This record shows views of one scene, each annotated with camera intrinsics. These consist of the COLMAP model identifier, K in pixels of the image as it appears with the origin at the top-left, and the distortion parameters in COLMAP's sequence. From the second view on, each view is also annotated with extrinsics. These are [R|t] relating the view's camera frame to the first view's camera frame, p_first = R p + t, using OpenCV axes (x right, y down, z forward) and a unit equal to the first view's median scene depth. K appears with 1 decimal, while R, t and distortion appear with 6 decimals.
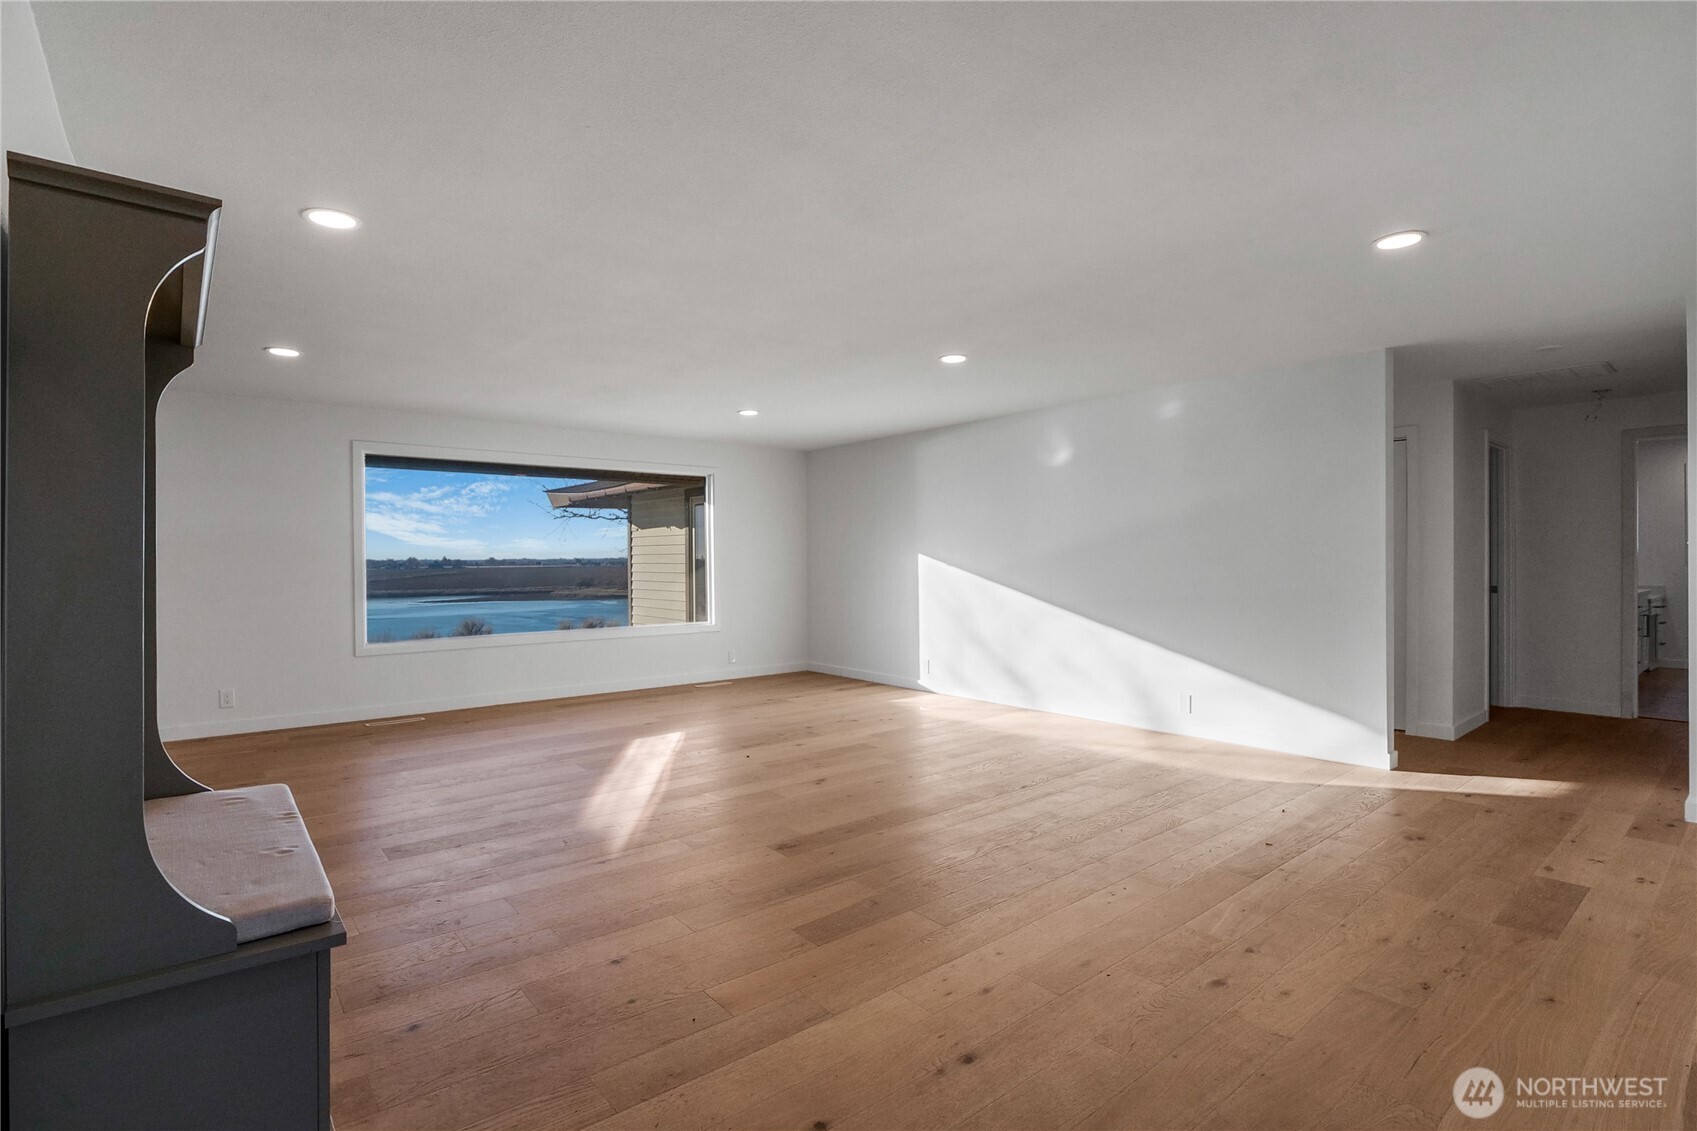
lens RADIAL K [[807.7, 0, 852.6], [0, 807.7, 557.5], [0, 0, 1]] dist [-0.010577, 0.000271]
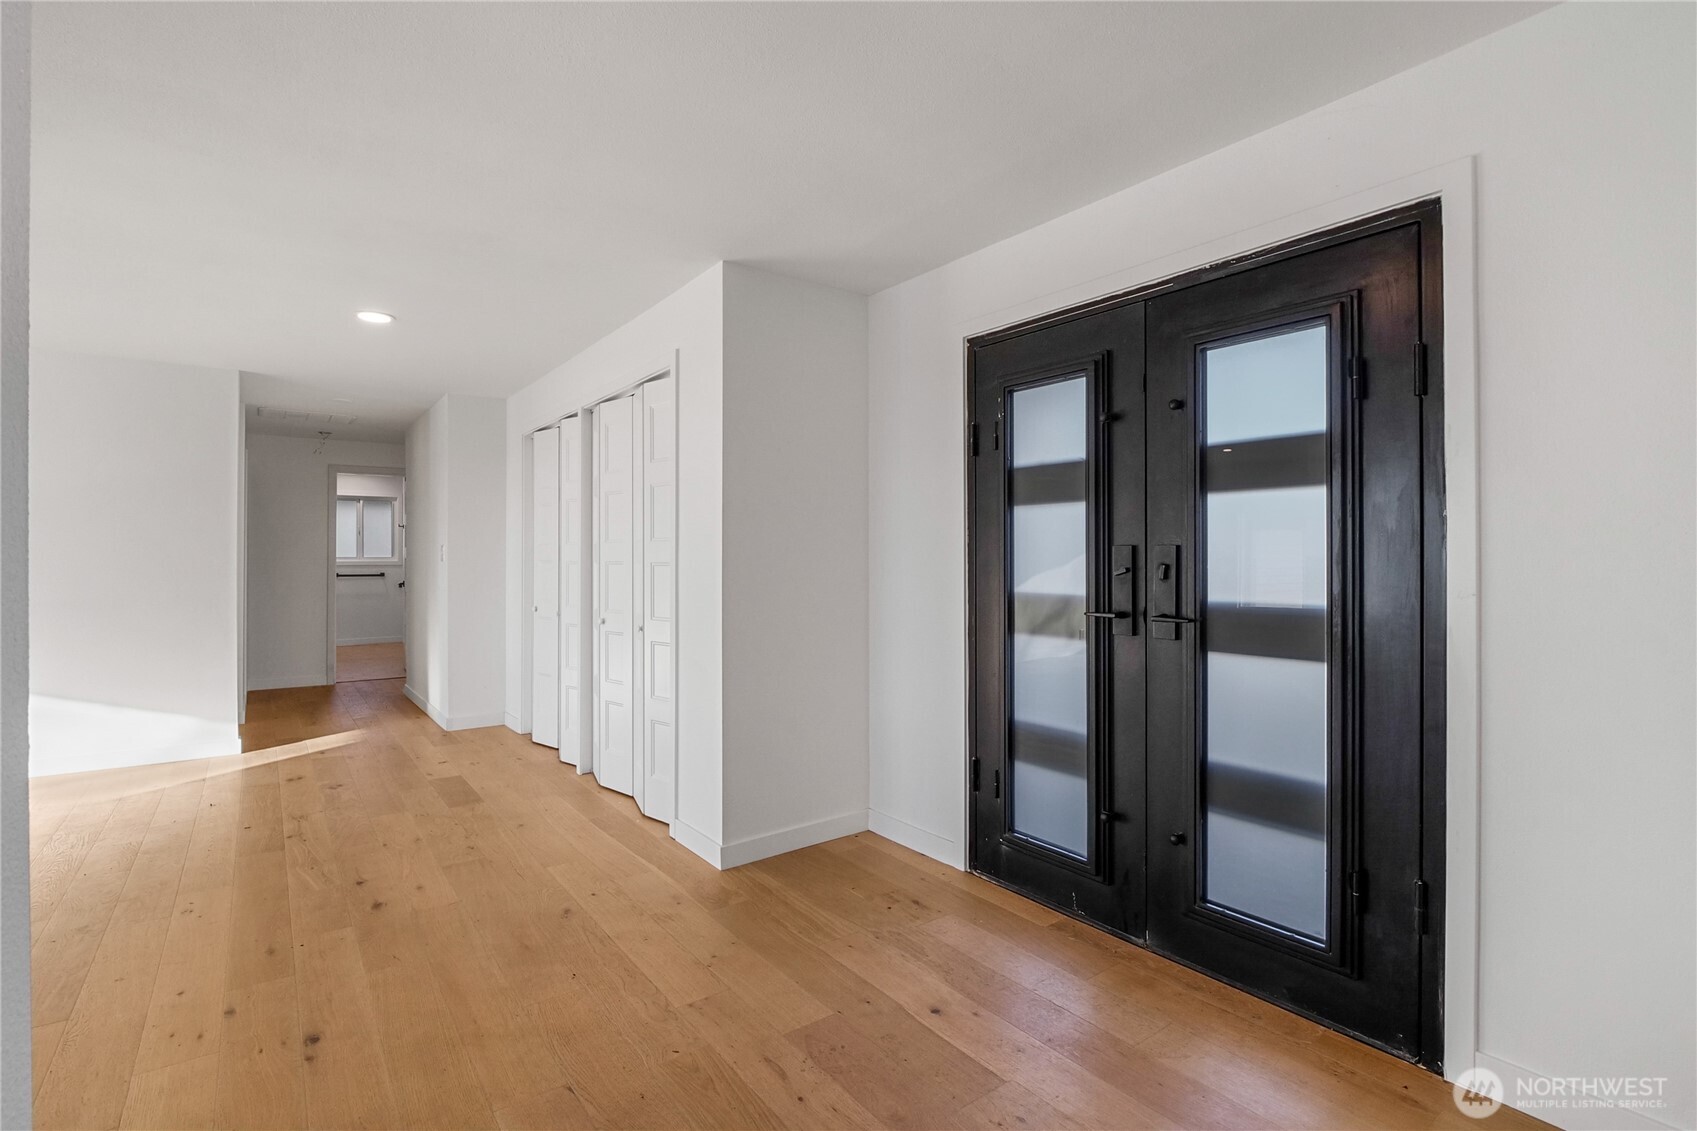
lens RADIAL K [[807.7, 0, 852.6], [0, 807.7, 557.5], [0, 0, 1]] dist [-0.010577, 0.000271]
pose [[0.028417, 0.013507, 0.999505, -0.403554], [-0.014699, 0.999806, -0.013093, -0.001528], [-0.999488, -0.014320, 0.028610, 0.123768]]
